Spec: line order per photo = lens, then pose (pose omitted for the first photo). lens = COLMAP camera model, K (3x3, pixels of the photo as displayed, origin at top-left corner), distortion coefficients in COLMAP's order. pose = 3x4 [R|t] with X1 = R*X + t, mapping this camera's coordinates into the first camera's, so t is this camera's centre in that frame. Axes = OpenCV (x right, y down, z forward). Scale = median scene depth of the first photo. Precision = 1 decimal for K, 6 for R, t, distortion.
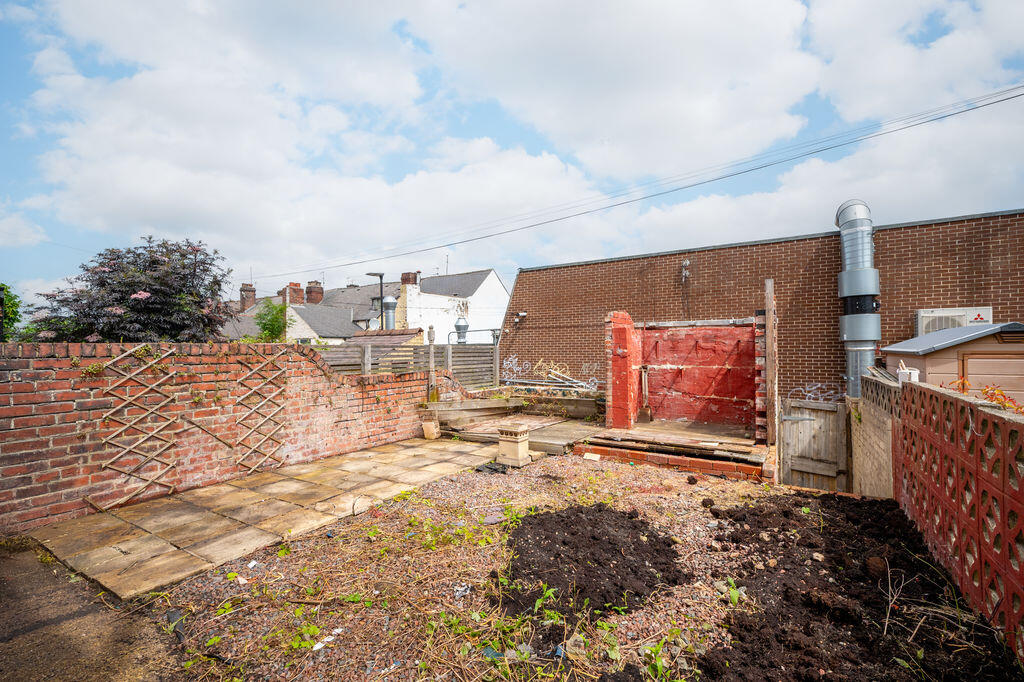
lens RADIAL K [[447.1, 0, 511.3], [0, 447.1, 343.7], [0, 0, 1]] dist [0.002399, 0.000735]
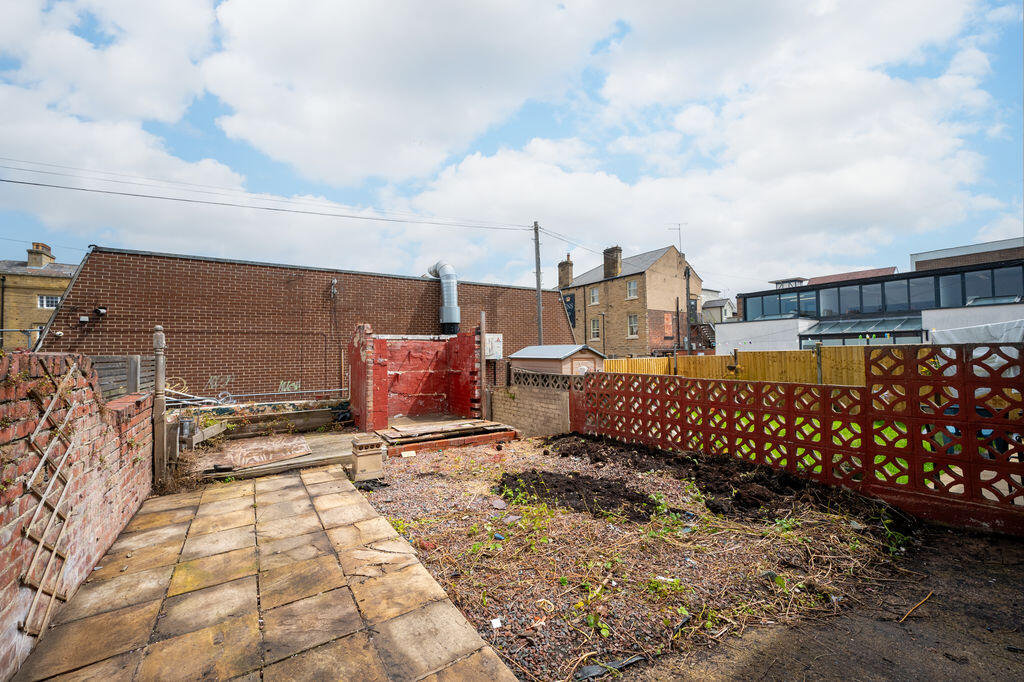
lens RADIAL K [[403.2, 0, 507.9], [0, 403.2, 342.6], [0, 0, 1]] dist [-0.000730, 0.000006]
pose [[0.427291, 0.024709, 0.903776, -0.629158], [-0.001823, 0.999648, -0.026468, -0.002034], [-0.904112, 0.009662, 0.427186, 0.330571]]
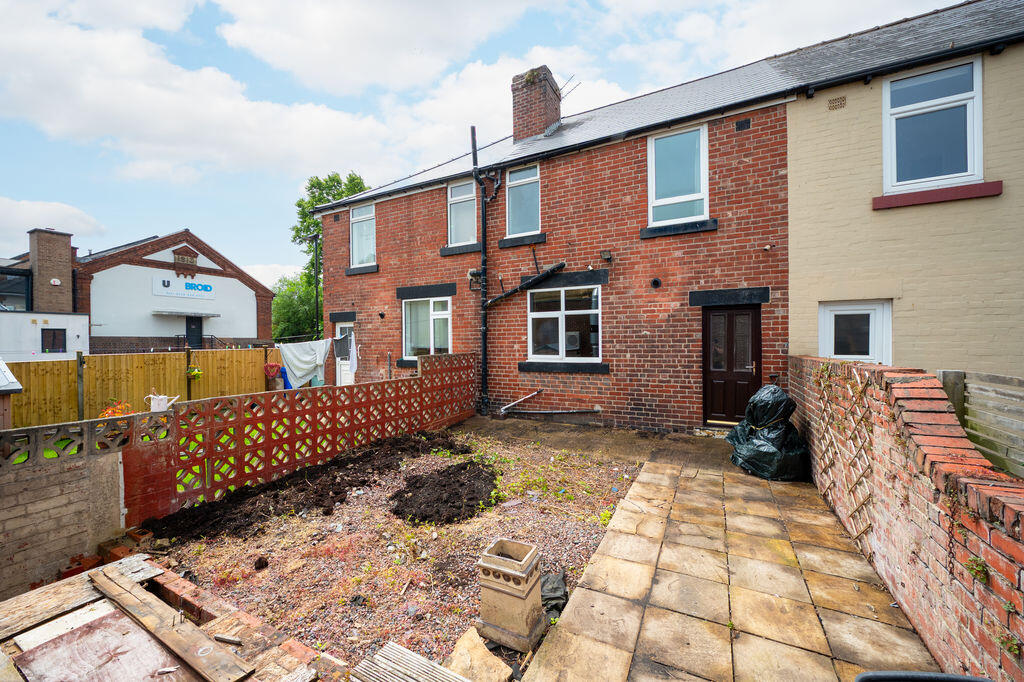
lens RADIAL K [[403.2, 0, 503.4], [0, 403.2, 345.8], [0, 0, 1]] dist [-0.000730, 0.000006]
pose [[-0.997198, 0.012684, -0.073720, 0.039078], [0.013474, 0.999857, -0.010226, -0.030523], [0.073580, -0.011190, -0.997227, 1.360252]]
